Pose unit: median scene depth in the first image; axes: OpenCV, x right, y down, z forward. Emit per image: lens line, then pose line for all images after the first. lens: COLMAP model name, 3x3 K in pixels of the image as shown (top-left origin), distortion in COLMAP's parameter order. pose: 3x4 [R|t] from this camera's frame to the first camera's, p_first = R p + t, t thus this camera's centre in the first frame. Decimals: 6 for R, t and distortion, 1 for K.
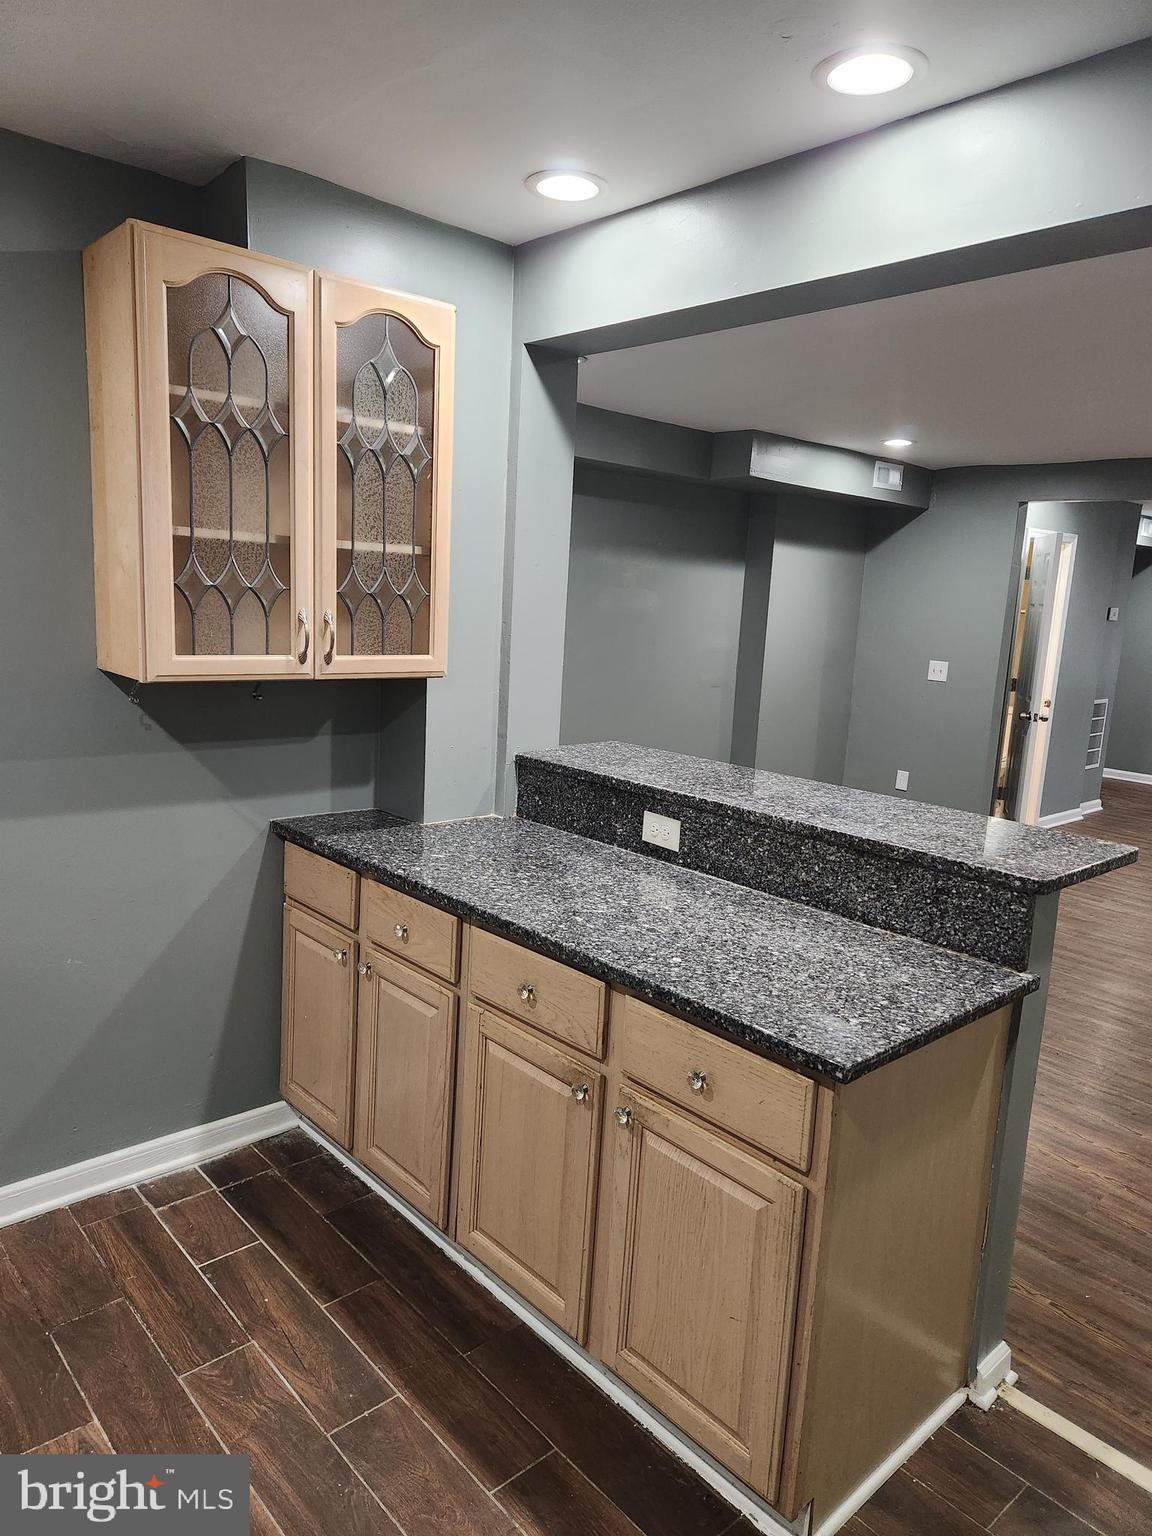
lens RADIAL K [[1027.4, 0, 575.9], [0, 1027.4, 760.8], [0, 0, 1]] dist [0.073236, -0.066903]
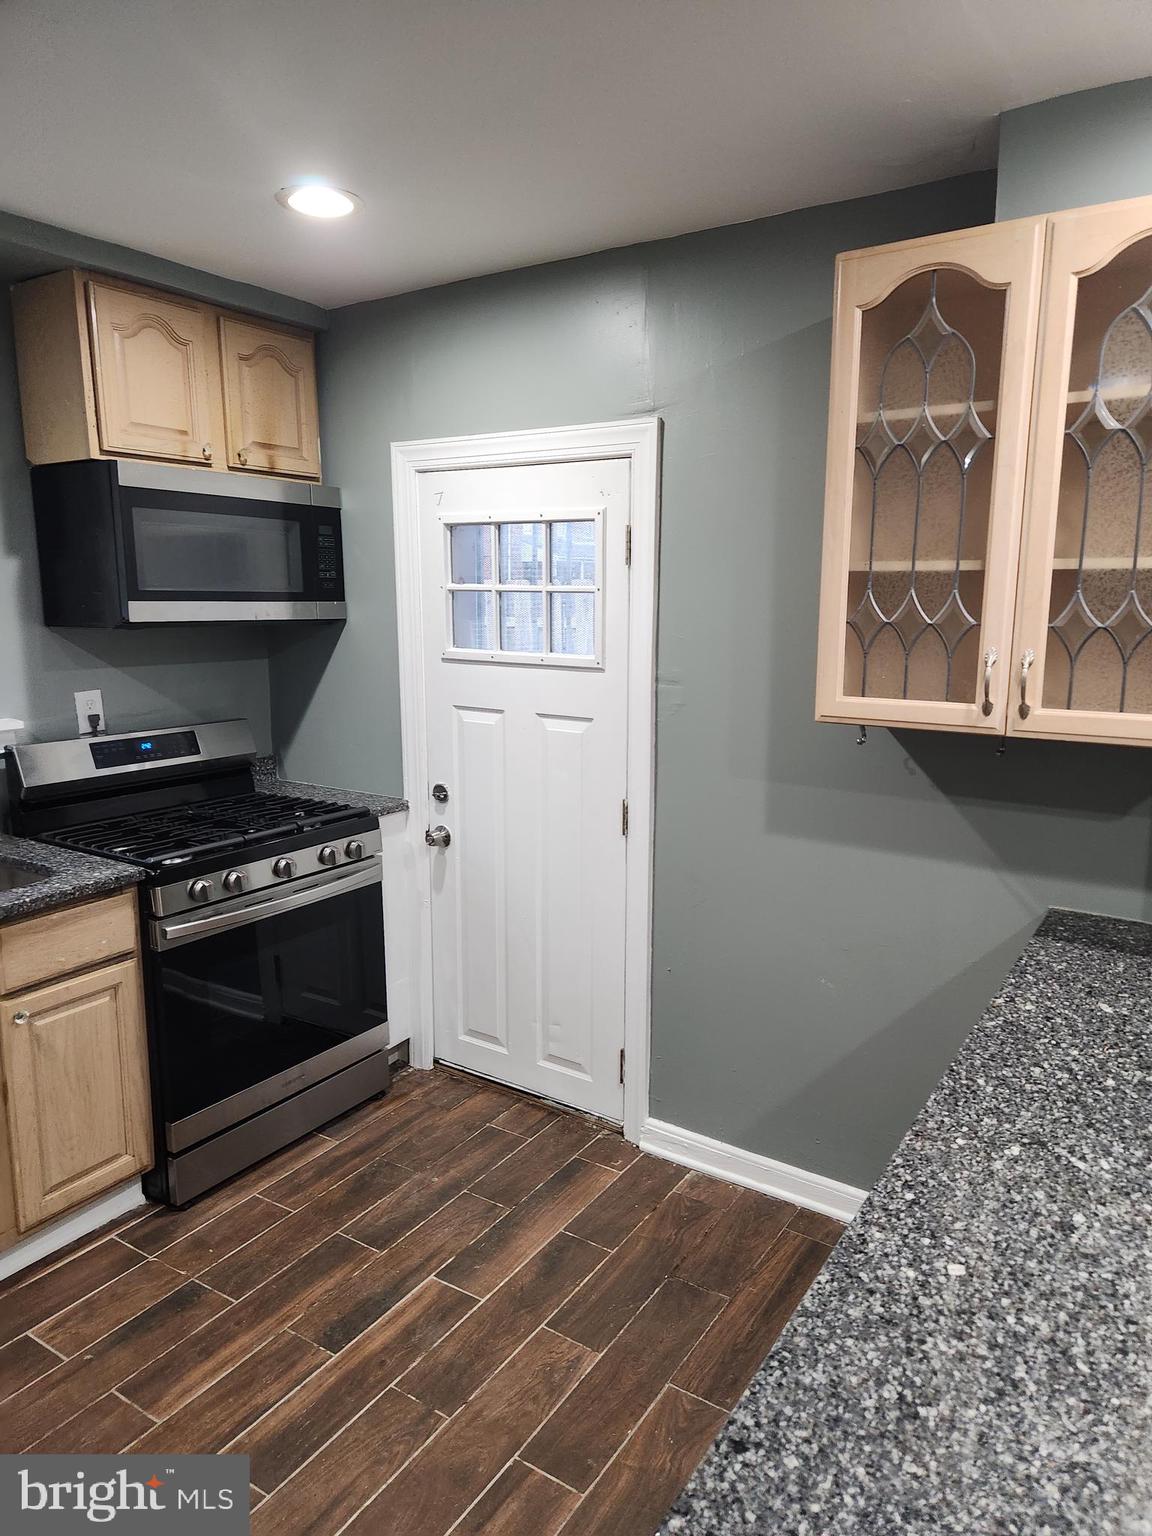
lens RADIAL K [[1017.0, 0, 588.6], [0, 1017.0, 768.8], [0, 0, 1]] dist [0.074262, -0.060292]
pose [[0.259162, 0.122006, -0.958097, 0.430612], [-0.149246, 0.985133, 0.085078, -0.073910], [0.954233, 0.120943, 0.273518, 0.480451]]
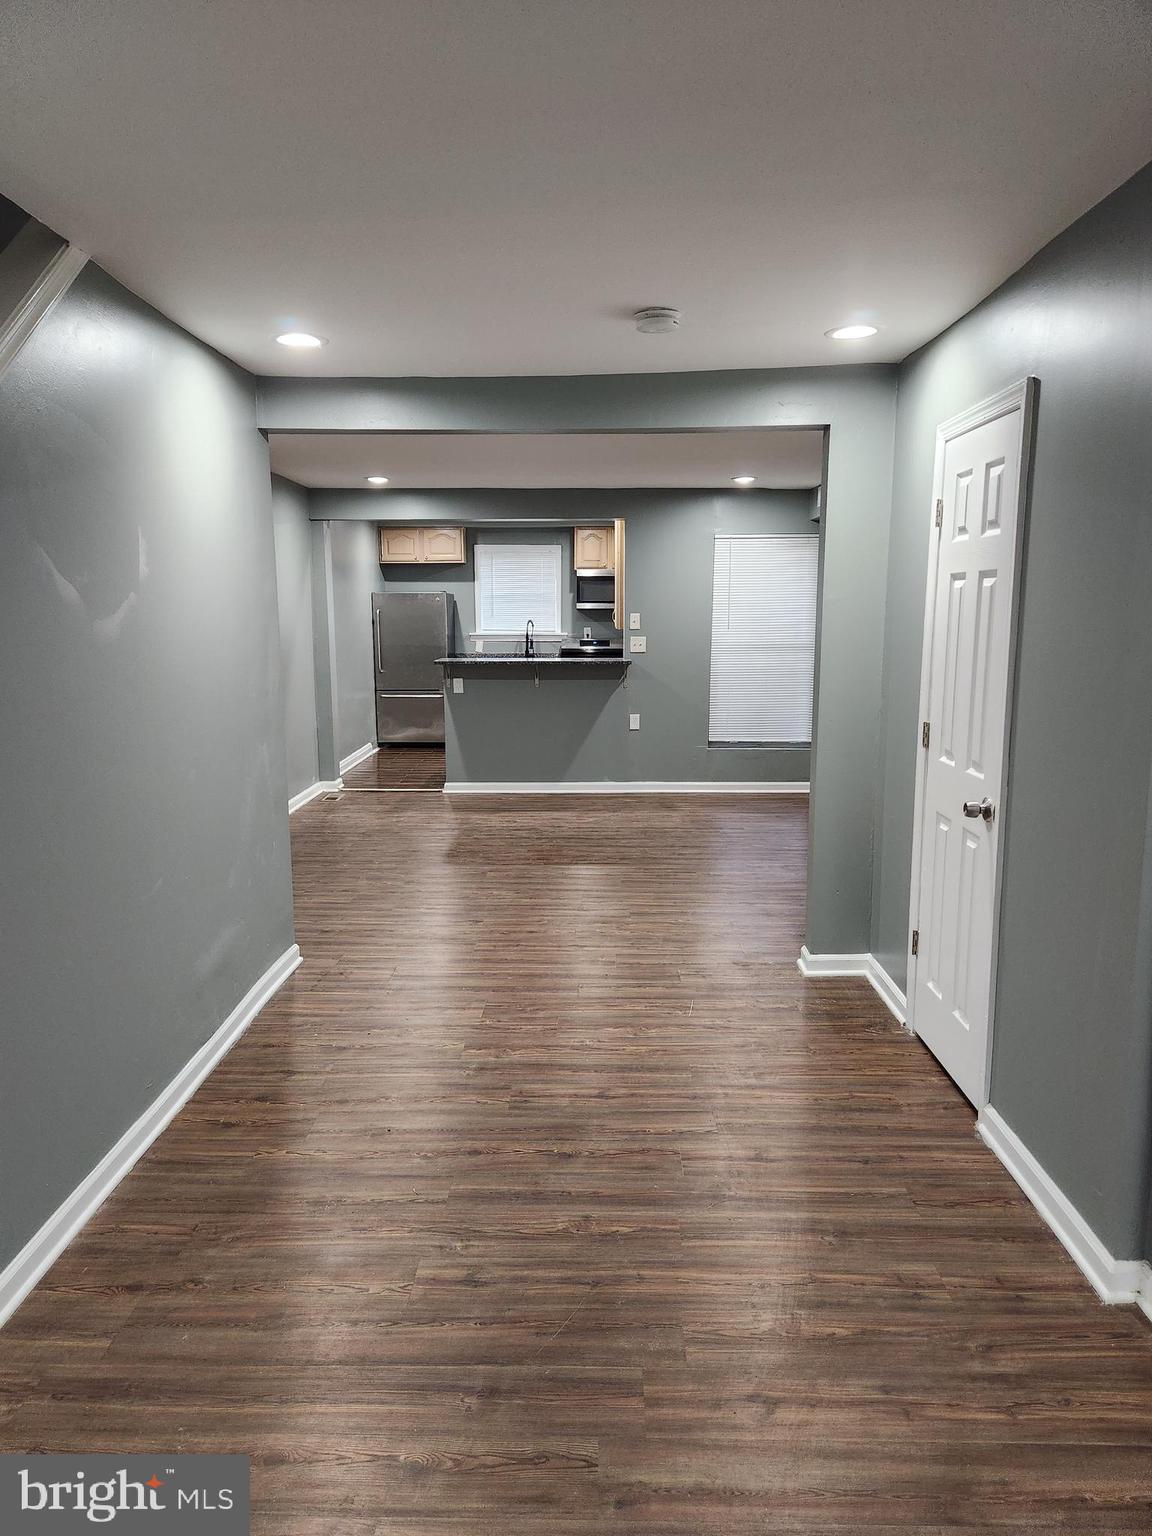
lens RADIAL K [[1017.0, 0, 588.6], [0, 1017.0, 768.8], [0, 0, 1]] dist [0.074262, -0.060292]
pose [[-0.674642, 0.066402, -0.735152, 2.651784], [-0.153422, 0.961581, 0.227648, -0.428151], [0.722025, 0.266369, -0.638535, 3.528290]]
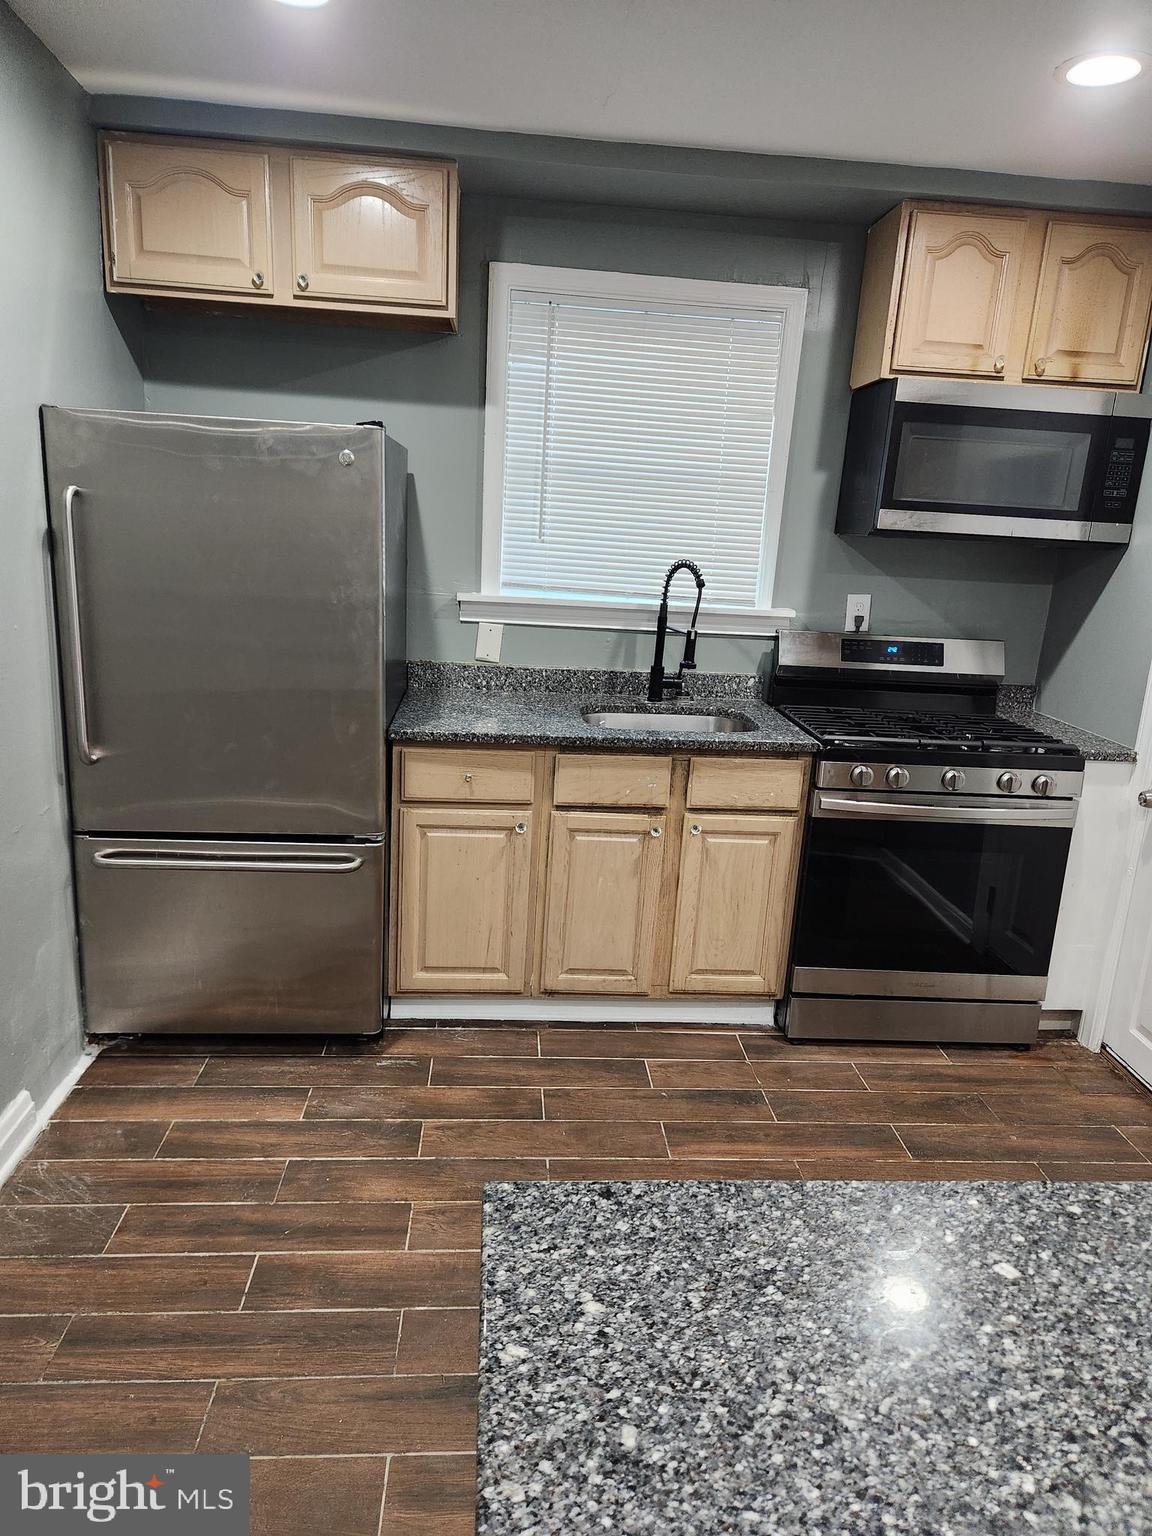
lens RADIAL K [[1017.0, 0, 588.6], [0, 1017.0, 768.8], [0, 0, 1]] dist [0.074262, -0.060292]
pose [[-0.603543, 0.111567, -0.789486, 0.422357], [-0.216768, 0.929908, 0.297125, -0.083996], [0.767299, 0.350463, -0.537055, 0.795721]]
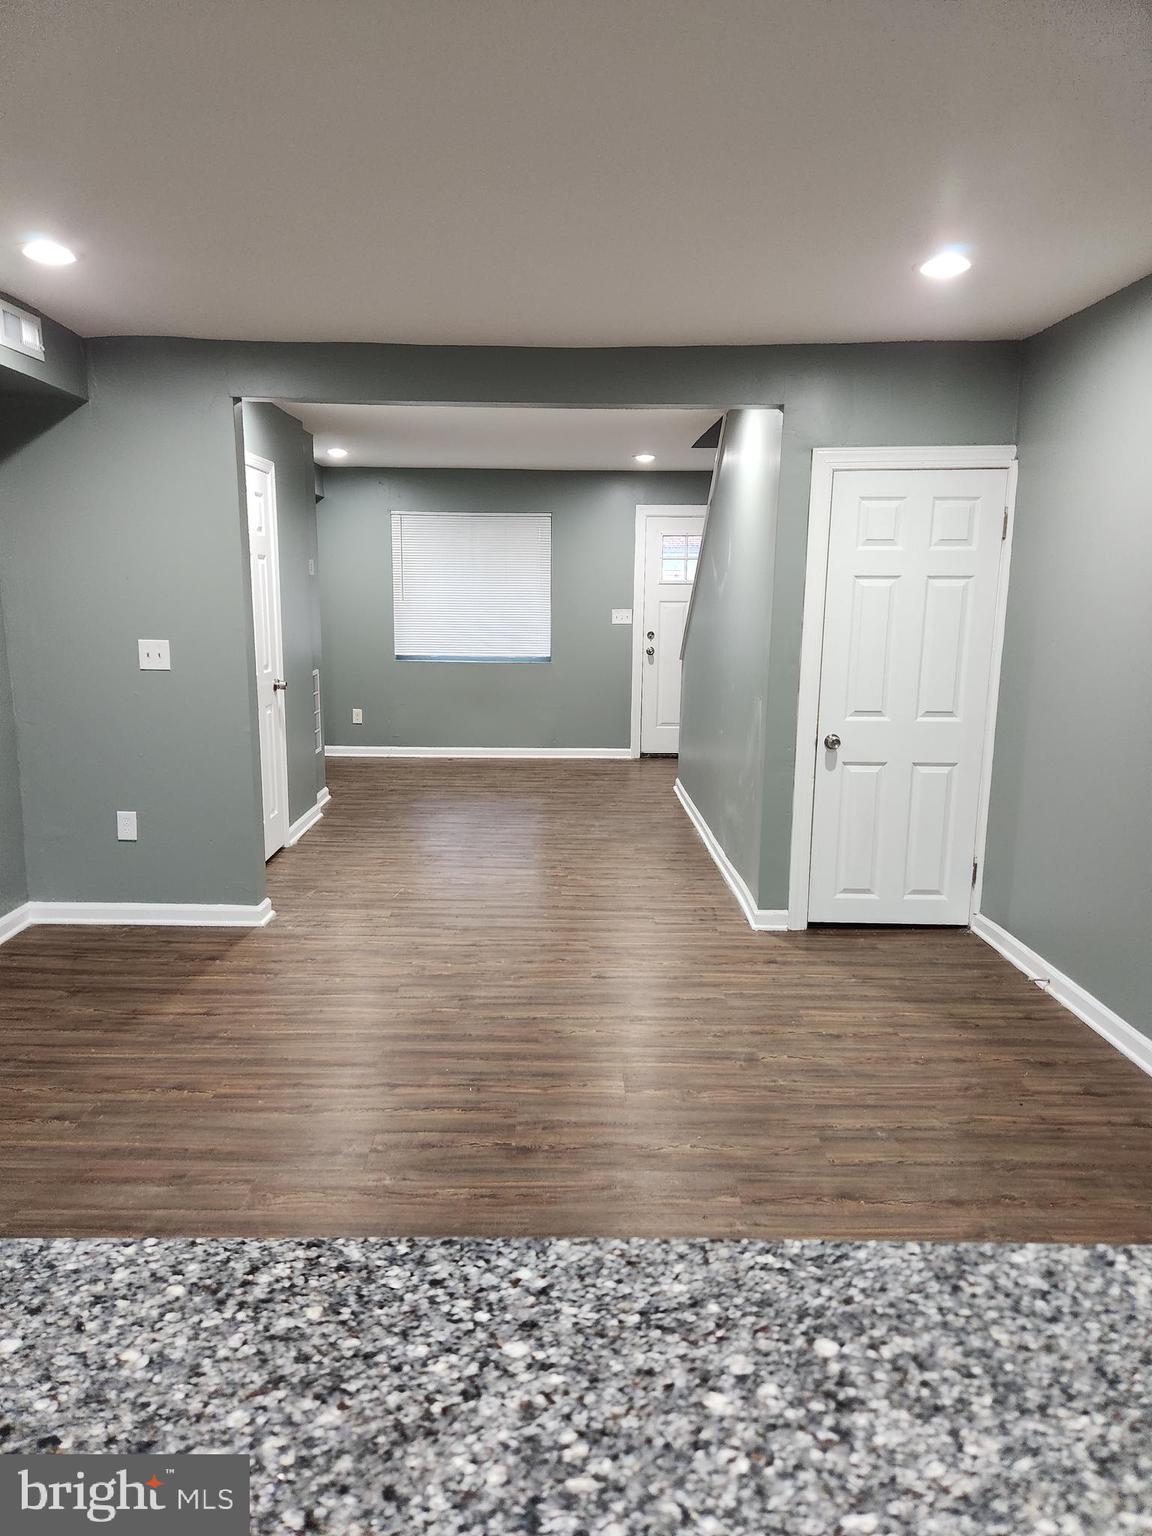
lens RADIAL K [[1022.5, 0, 558.9], [0, 1022.5, 780.6], [0, 0, 1]] dist [0.051921, -0.001709]
pose [[0.674305, -0.181860, 0.715710, 0.098763], [0.146726, 0.982872, 0.111508, -0.118573], [-0.723730, 0.029823, 0.689439, 0.988964]]
